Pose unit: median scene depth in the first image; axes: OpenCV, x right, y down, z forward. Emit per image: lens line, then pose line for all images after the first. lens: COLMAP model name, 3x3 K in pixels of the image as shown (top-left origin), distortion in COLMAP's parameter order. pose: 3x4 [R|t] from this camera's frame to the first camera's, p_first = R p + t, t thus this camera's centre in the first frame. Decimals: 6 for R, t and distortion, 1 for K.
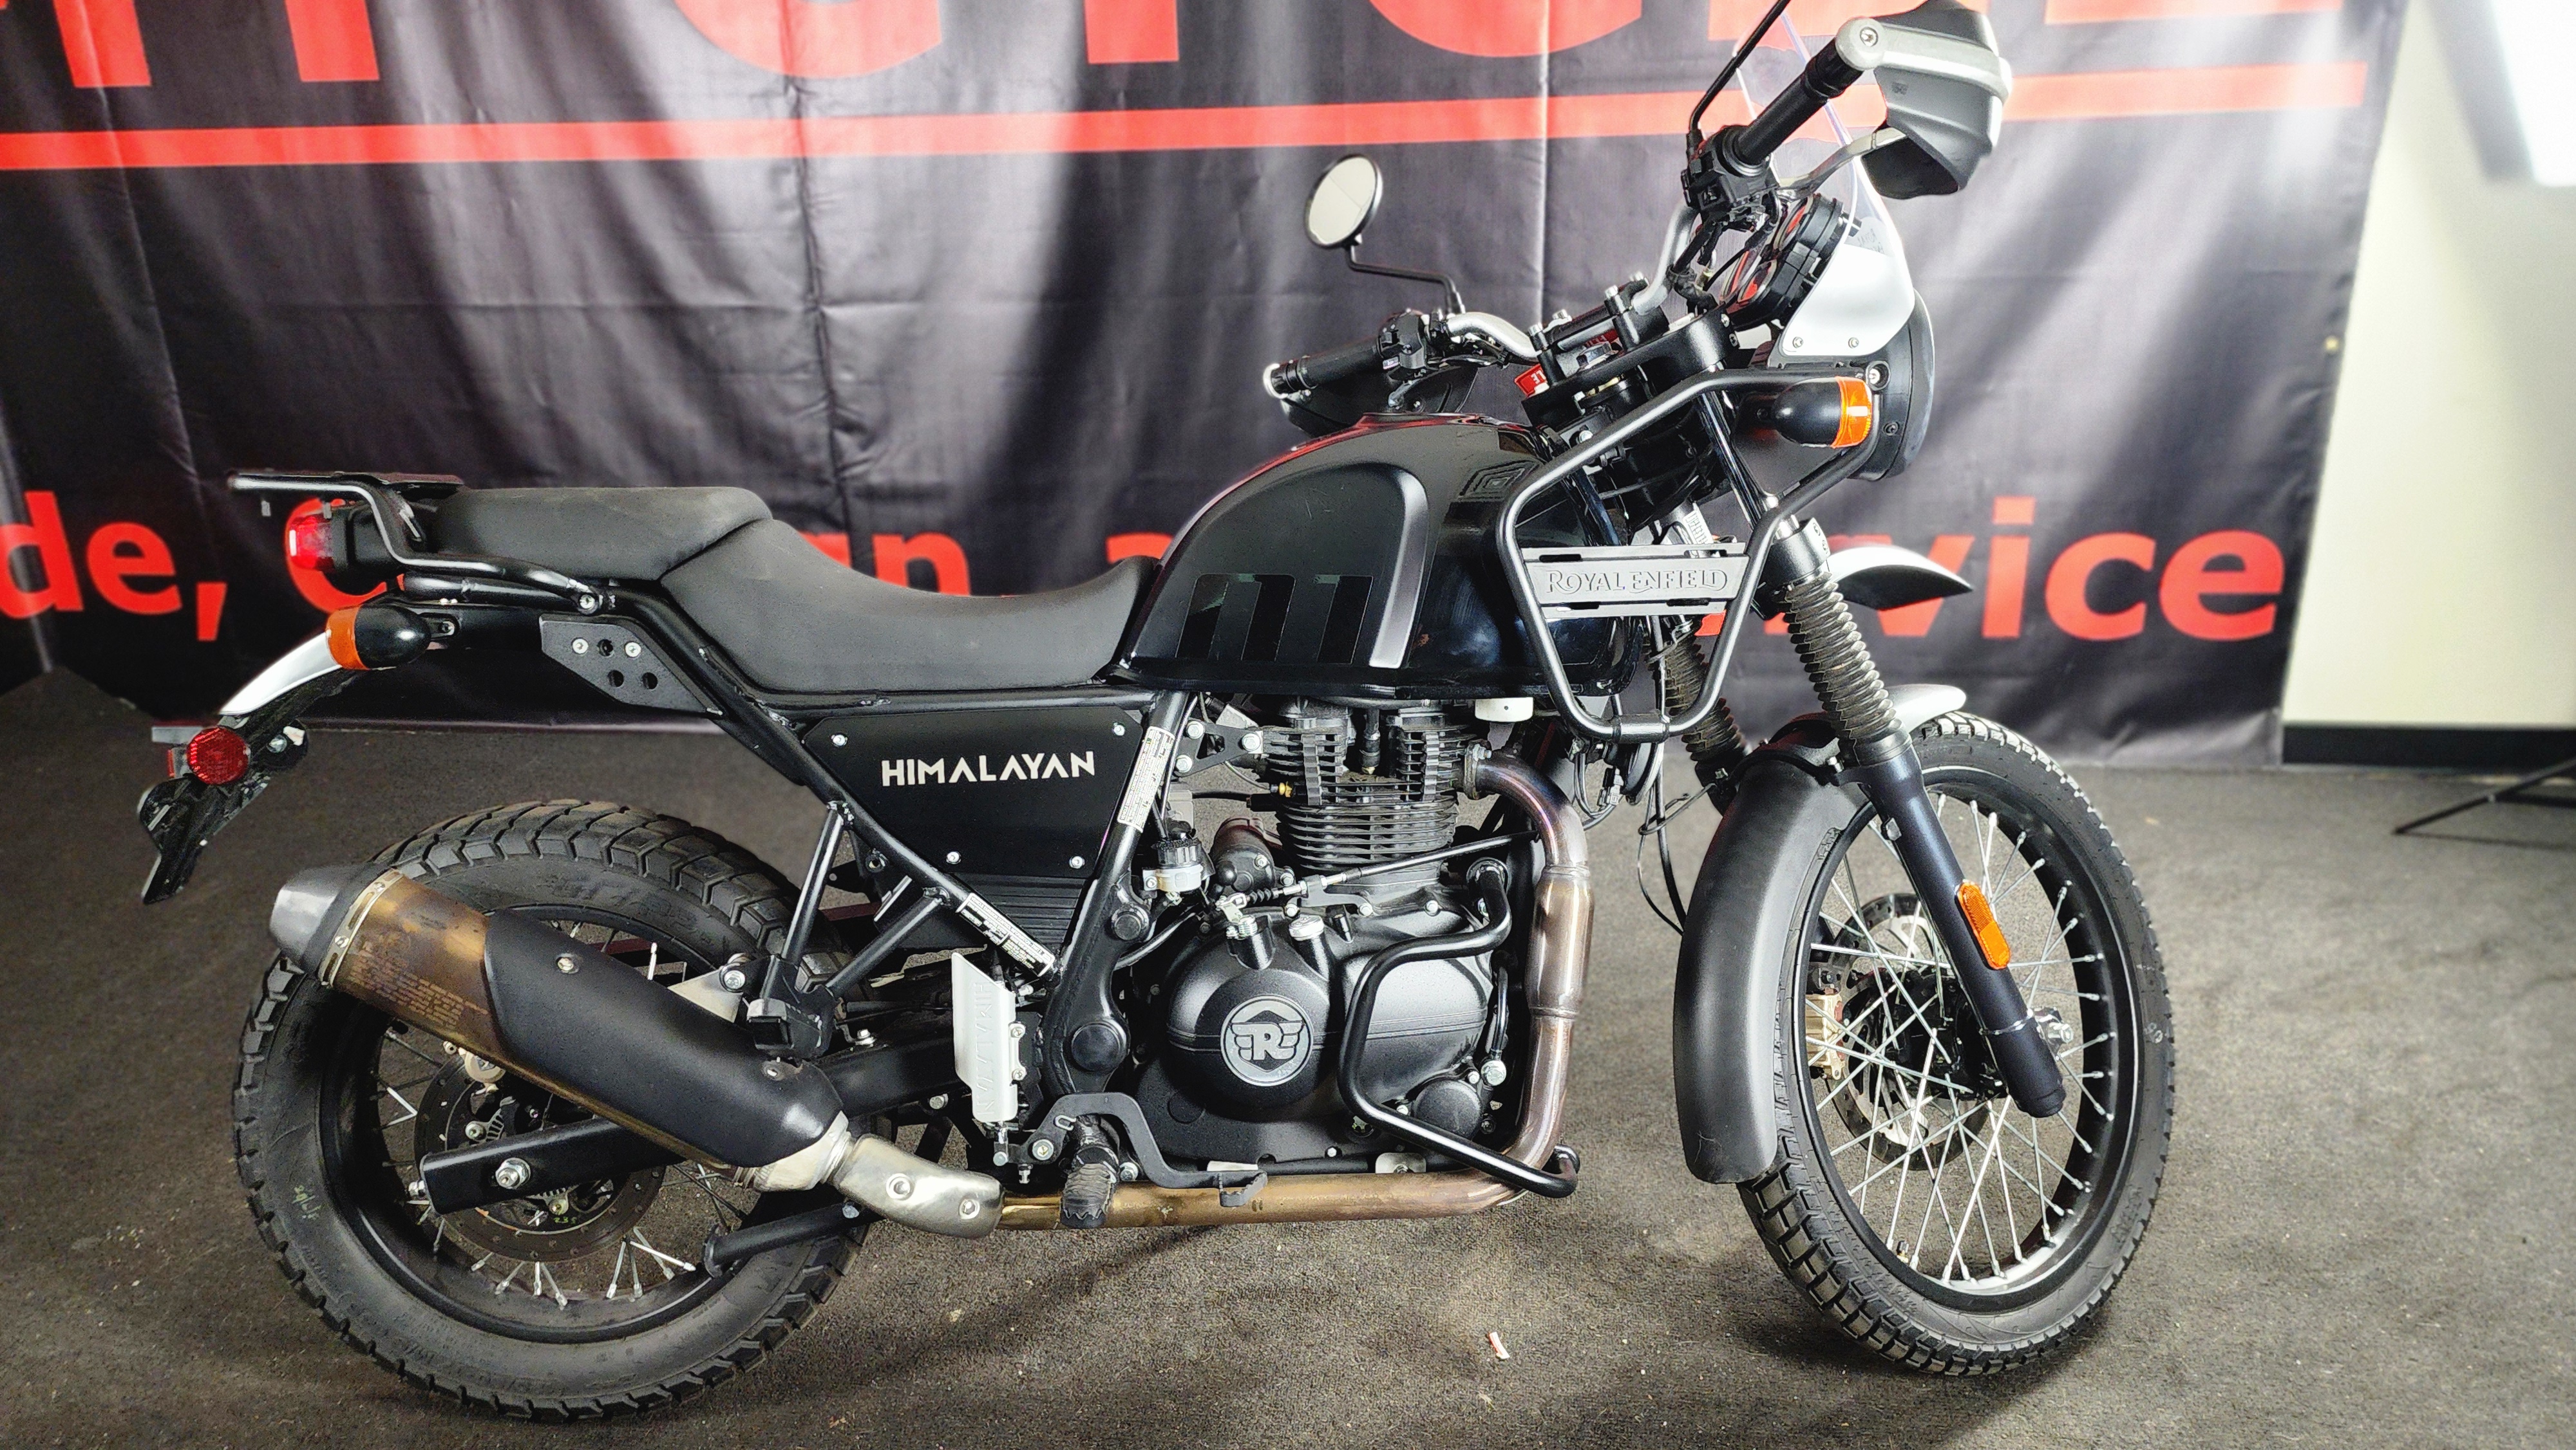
lens RADIAL K [[1795.6, 0, 1279.2], [0, 1795.6, 723.1], [0, 0, 1]] dist [0.088876, -0.077491]
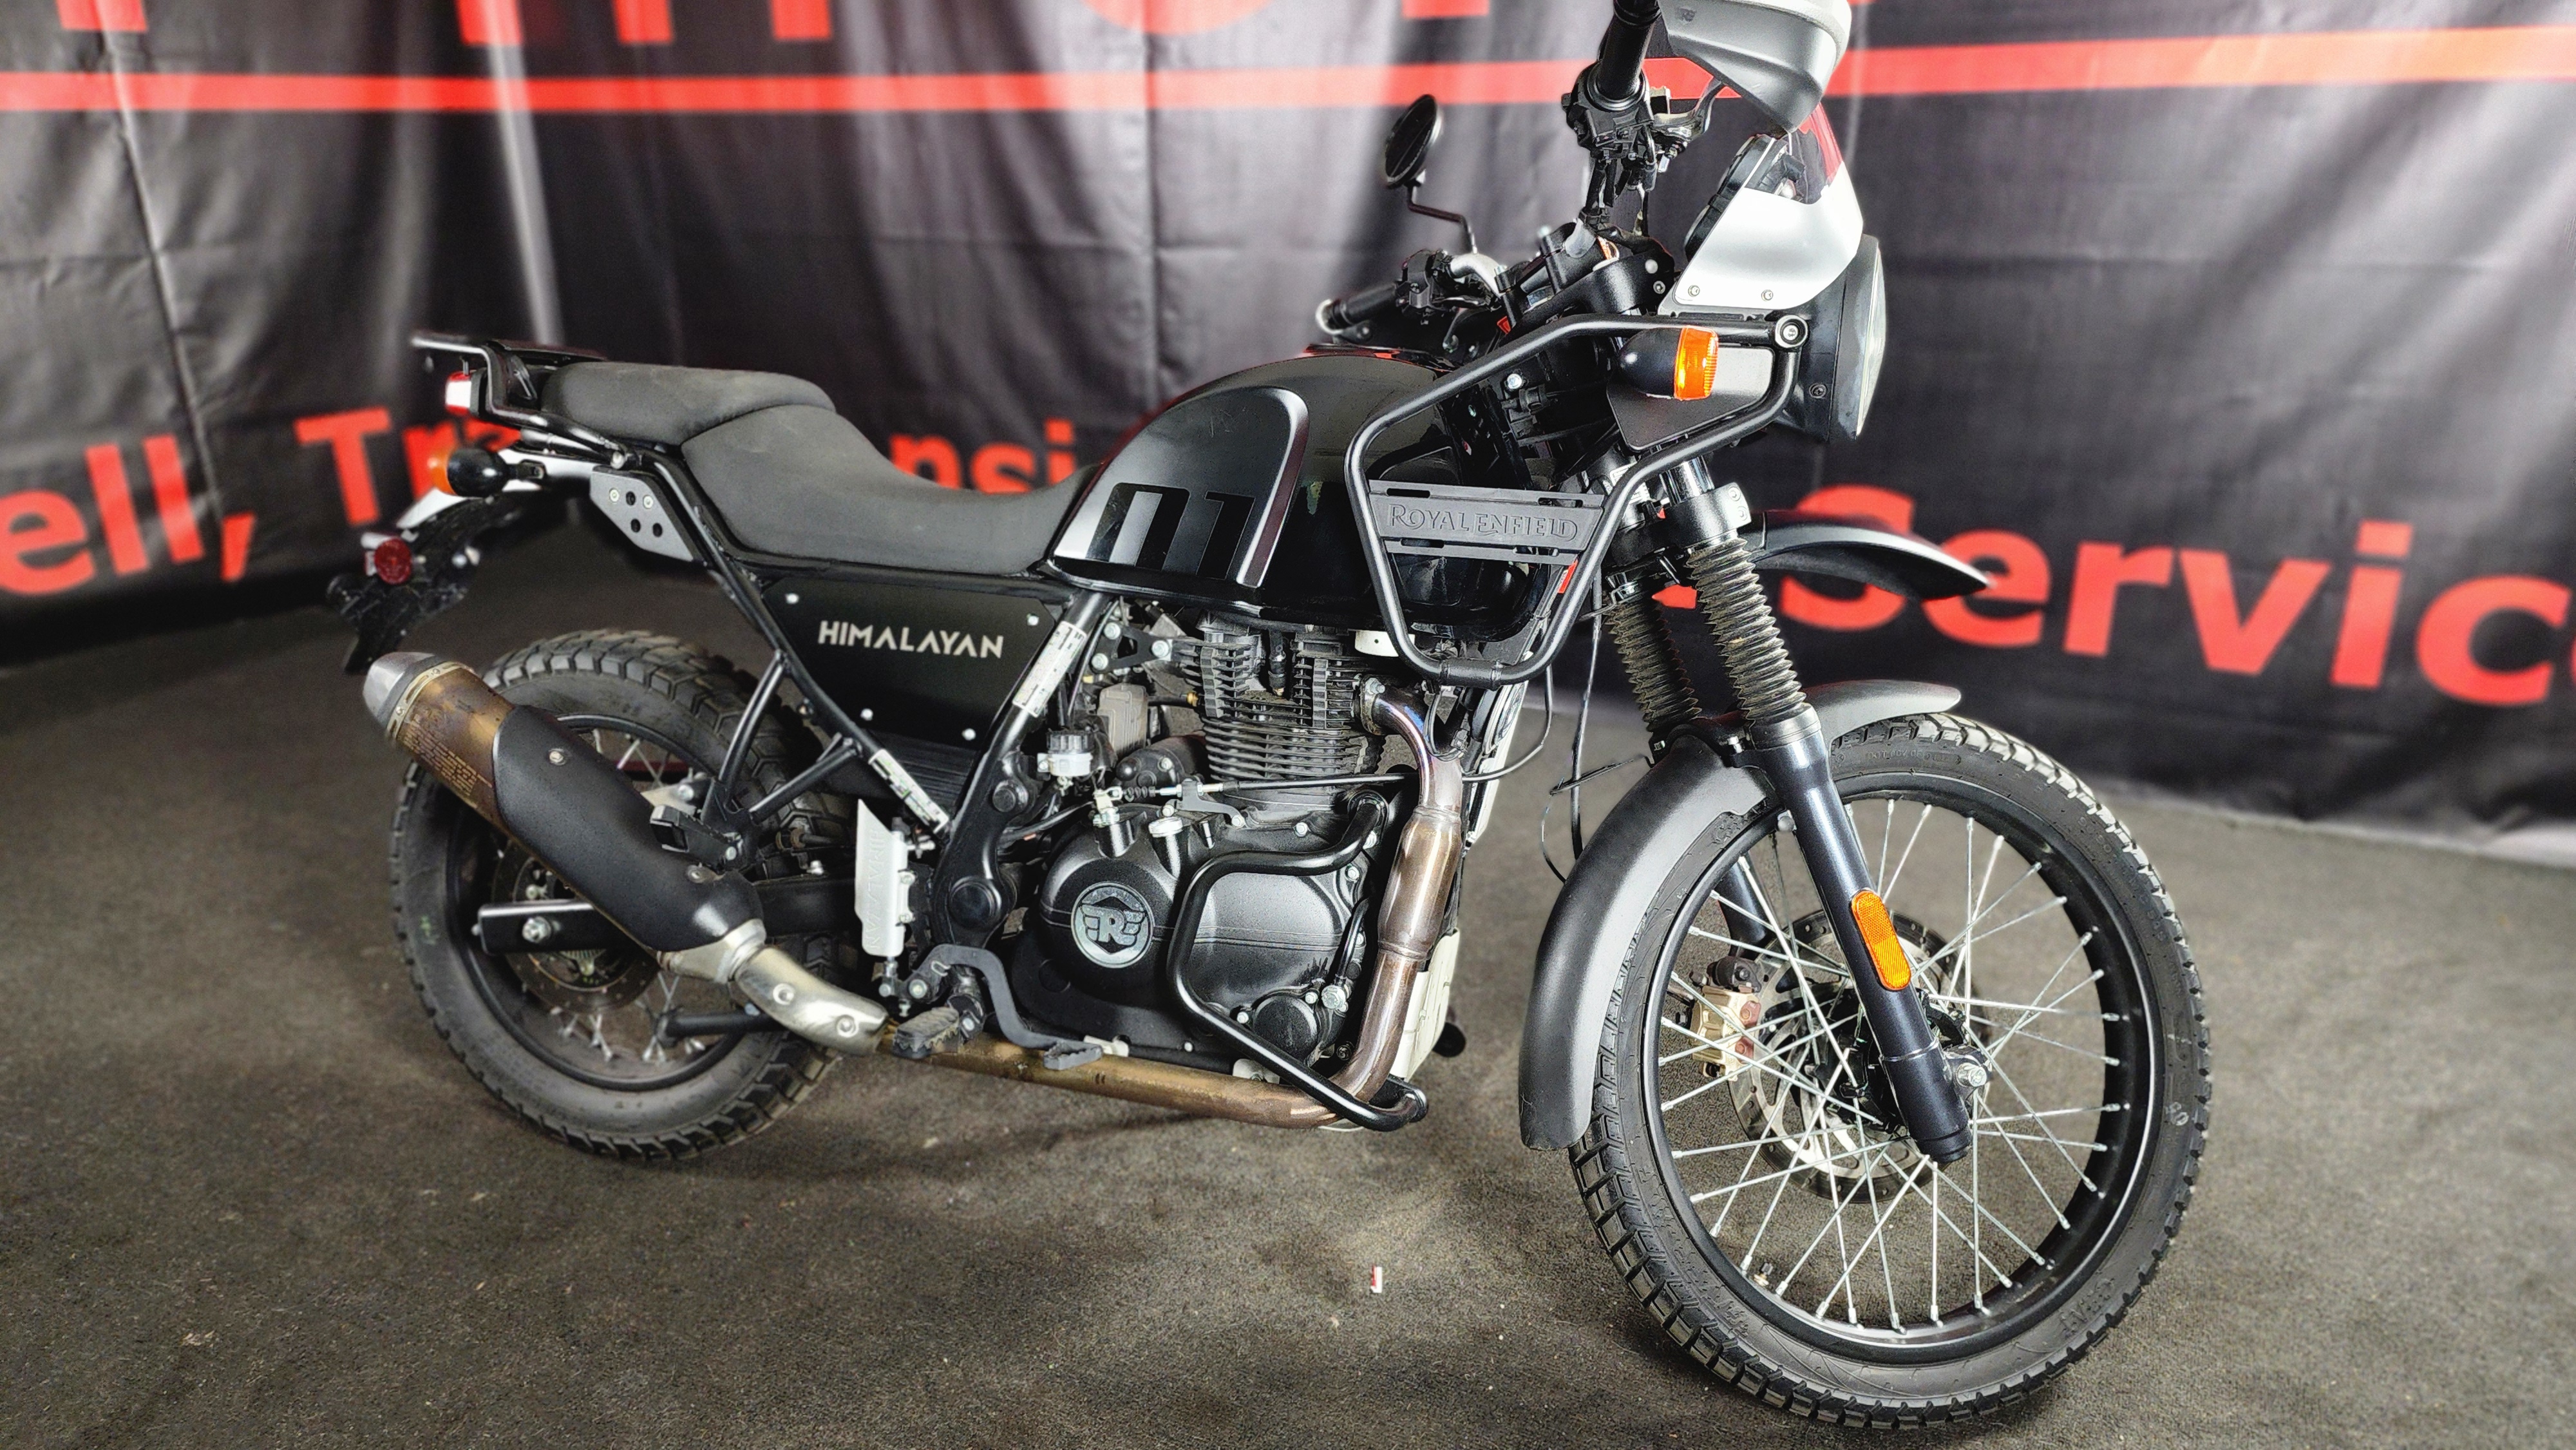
lens RADIAL K [[1795.6, 0, 1279.2], [0, 1795.6, 723.1], [0, 0, 1]] dist [0.088876, -0.077491]
pose [[0.933327, 0.129194, -0.334978, 0.412549], [-0.125711, 0.991546, 0.032159, 0.011477], [0.336301, 0.012096, 0.941677, 0.032795]]
